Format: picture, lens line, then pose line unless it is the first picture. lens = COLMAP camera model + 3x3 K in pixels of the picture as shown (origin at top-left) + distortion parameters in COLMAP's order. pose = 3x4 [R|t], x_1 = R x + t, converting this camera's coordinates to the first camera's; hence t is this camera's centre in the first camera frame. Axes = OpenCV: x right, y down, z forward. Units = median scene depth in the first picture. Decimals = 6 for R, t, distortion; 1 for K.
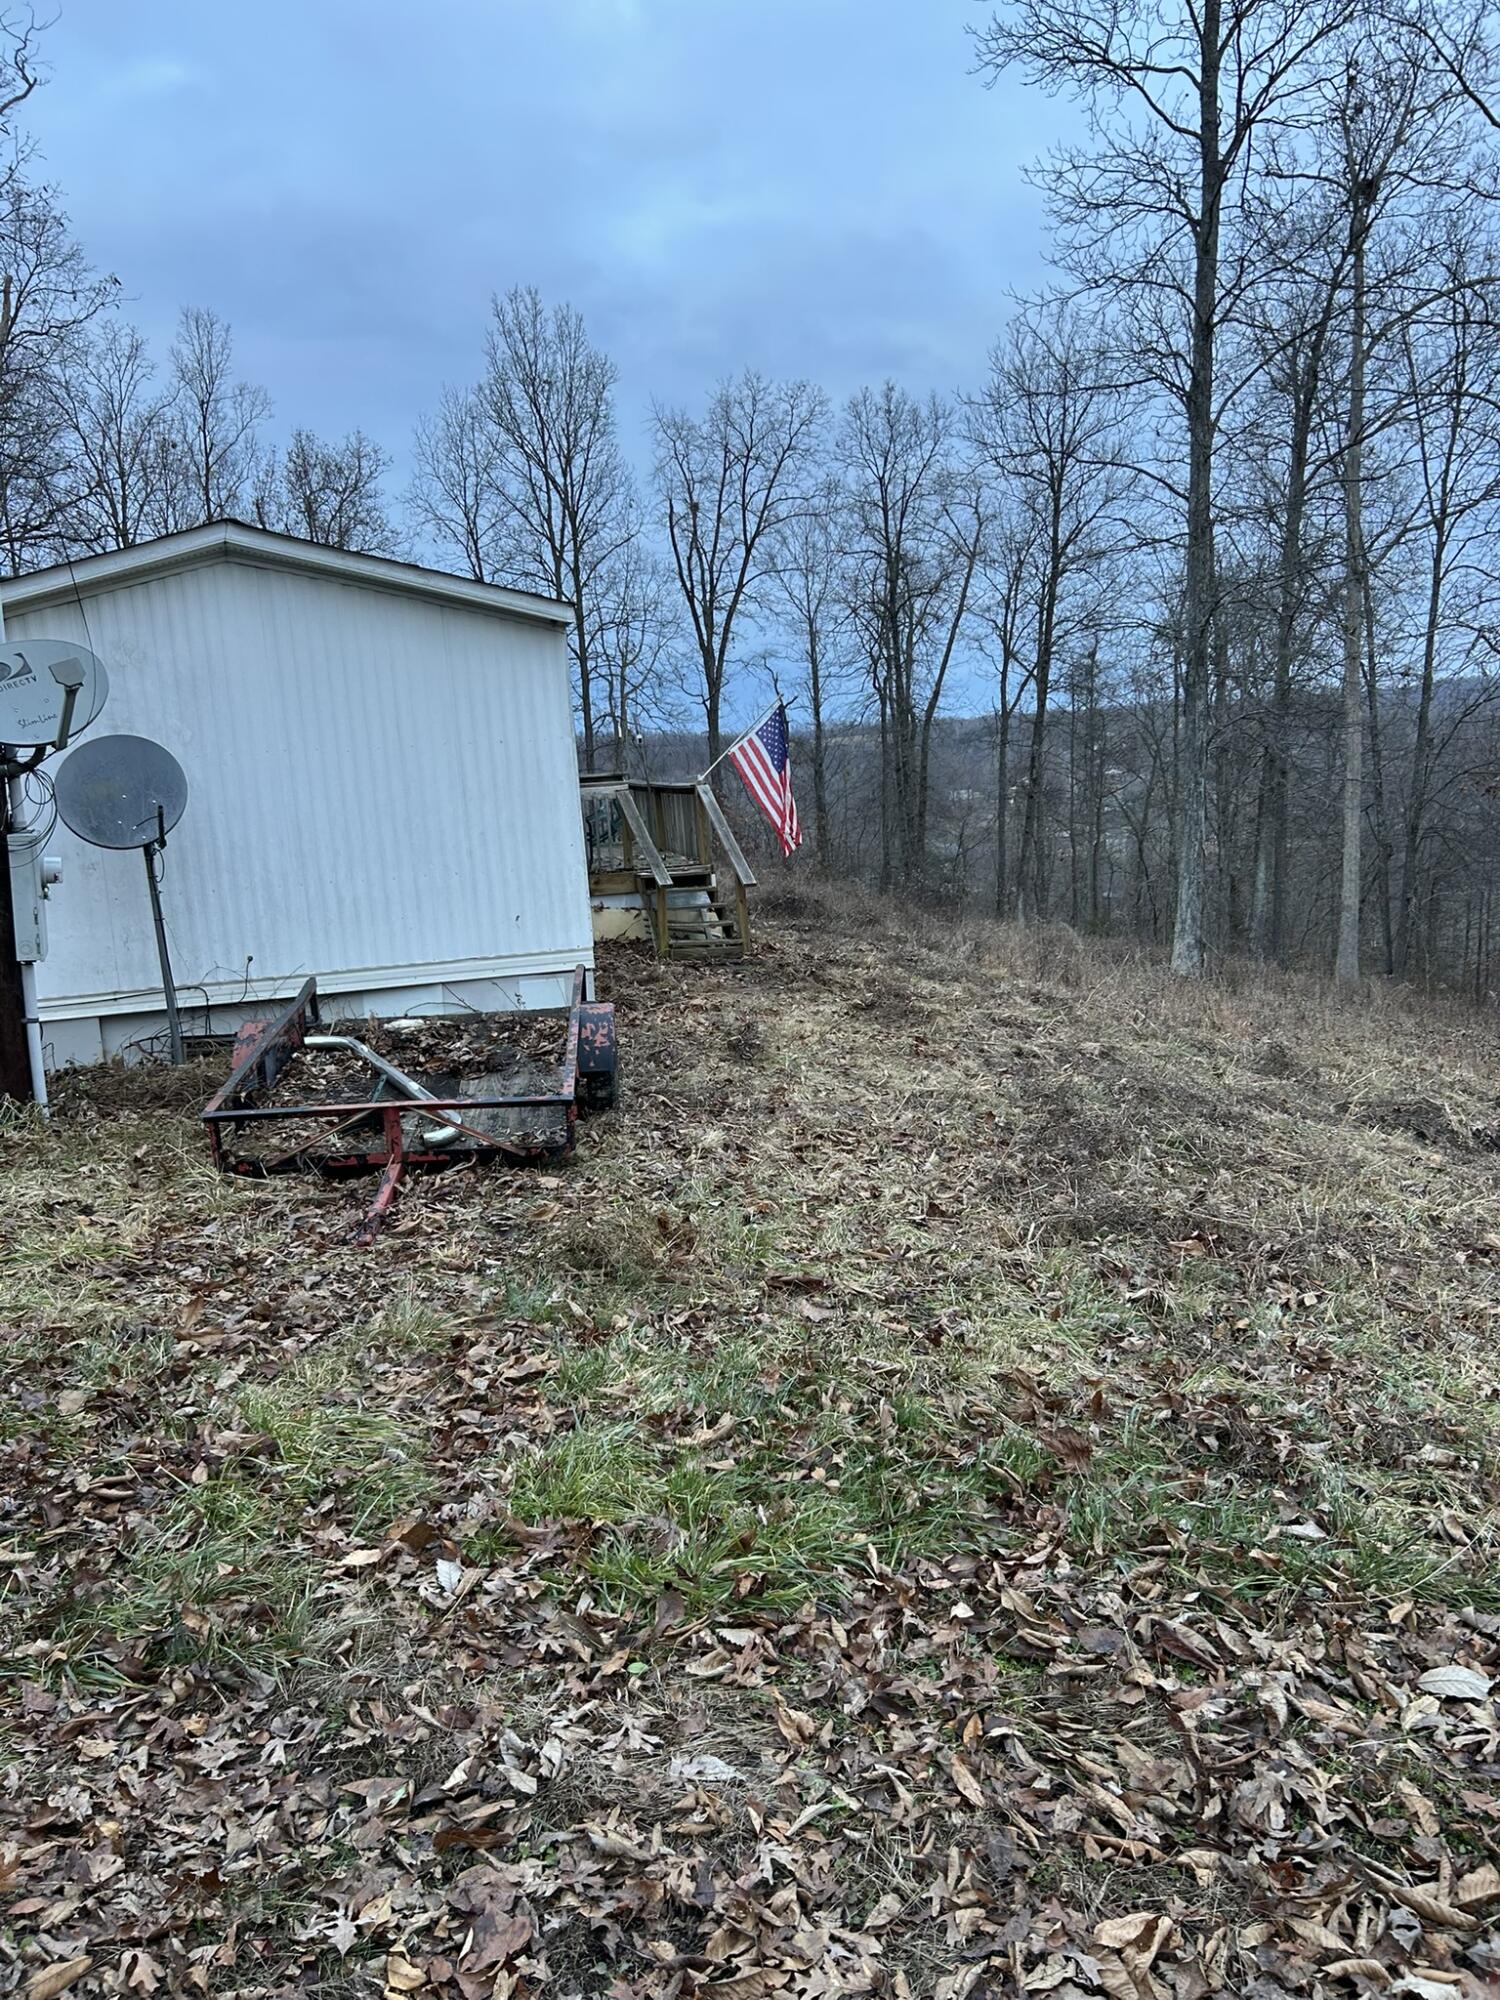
lens RADIAL K [[1491.8, 0, 745.9], [0, 1491.8, 1009.4], [0, 0, 1]] dist [0.046928, -0.054539]
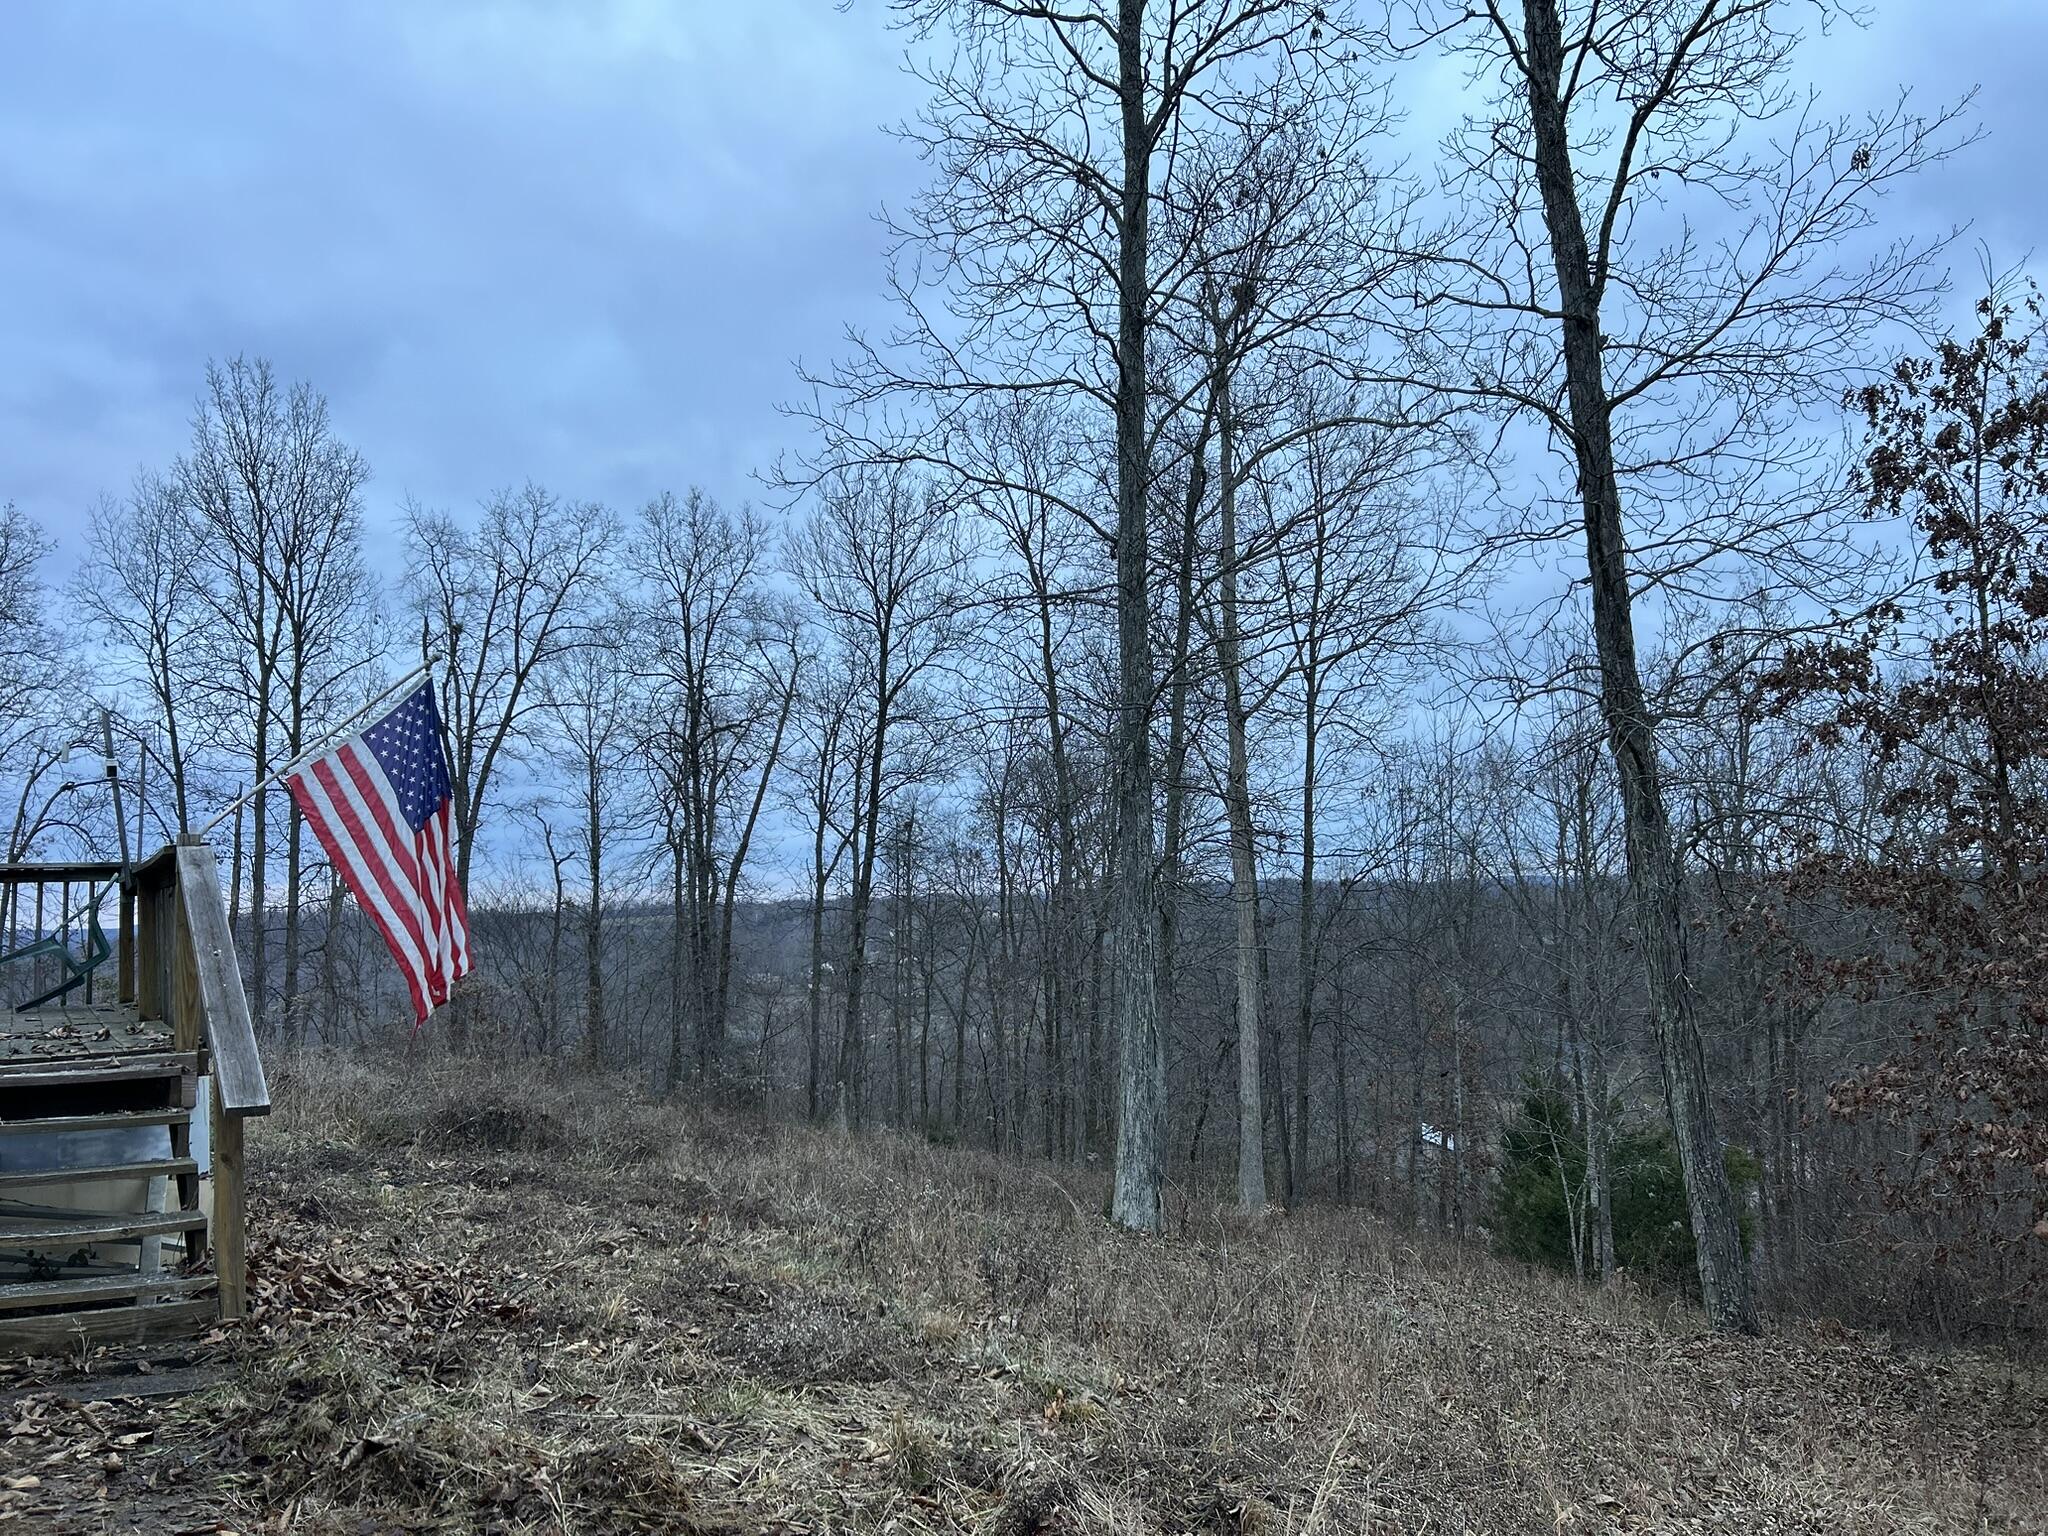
lens RADIAL K [[1527.6, 0, 1024.0], [0, 1527.6, 768.0], [0, 0, 1]] dist [0.046928, -0.054539]
pose [[0.951511, 0.057092, 0.302272, 0.014572], [0.029372, 0.961274, -0.274024, -0.014000], [-0.306211, 0.269615, 0.912986, 0.148858]]
